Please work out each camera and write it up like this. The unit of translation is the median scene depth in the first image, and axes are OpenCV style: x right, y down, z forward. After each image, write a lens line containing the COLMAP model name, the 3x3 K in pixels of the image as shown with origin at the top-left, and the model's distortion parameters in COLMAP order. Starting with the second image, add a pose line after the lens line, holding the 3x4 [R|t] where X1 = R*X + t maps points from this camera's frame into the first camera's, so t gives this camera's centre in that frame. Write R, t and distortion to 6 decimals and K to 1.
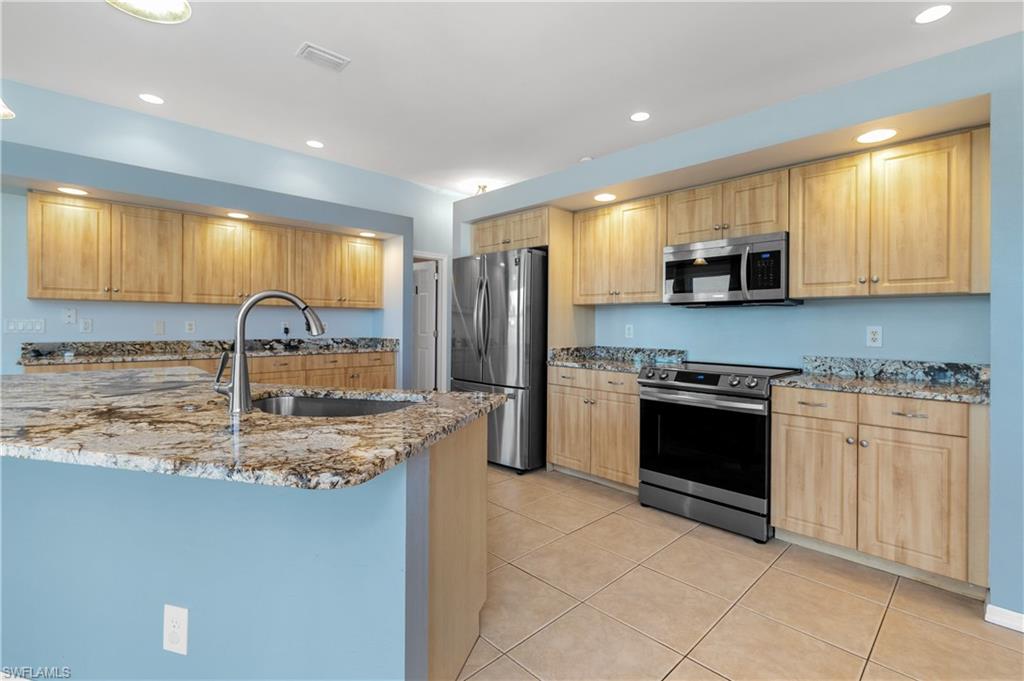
lens RADIAL K [[469.3, 0, 523.3], [0, 469.3, 338.0], [0, 0, 1]] dist [0.001148, 0.000087]
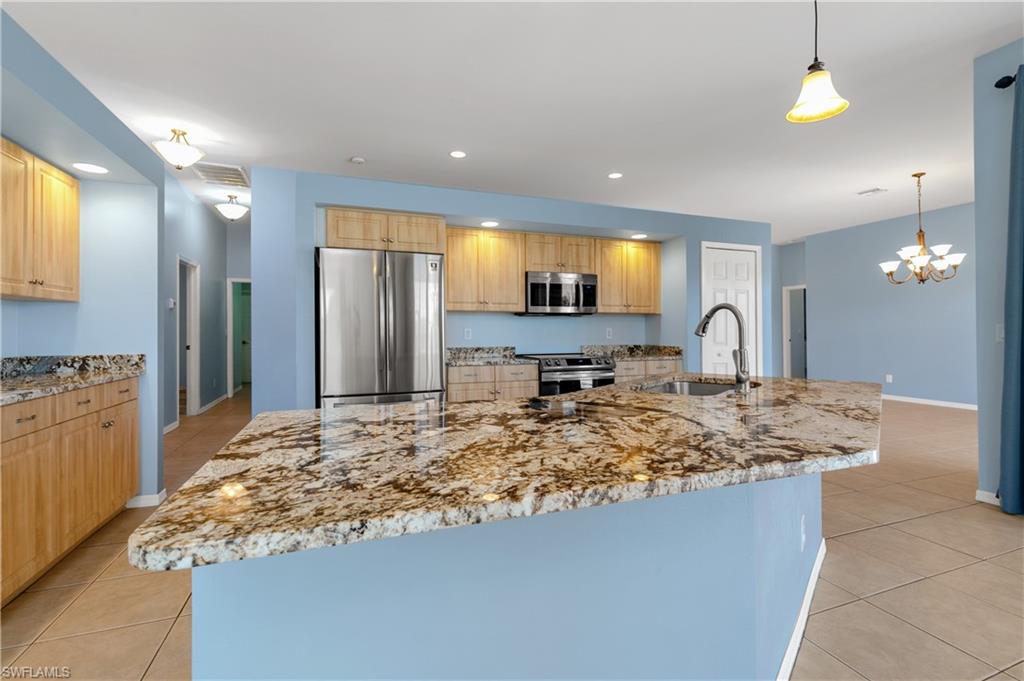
lens RADIAL K [[463.2, 0, 518.5], [0, 463.2, 326.9], [0, 0, 1]] dist [0.002180, 0.000459]
pose [[0.399225, 0.000103, 0.916853, -0.829186], [0.033385, 0.999335, -0.014649, -0.011172], [-0.916245, 0.036457, 0.398957, 0.423787]]
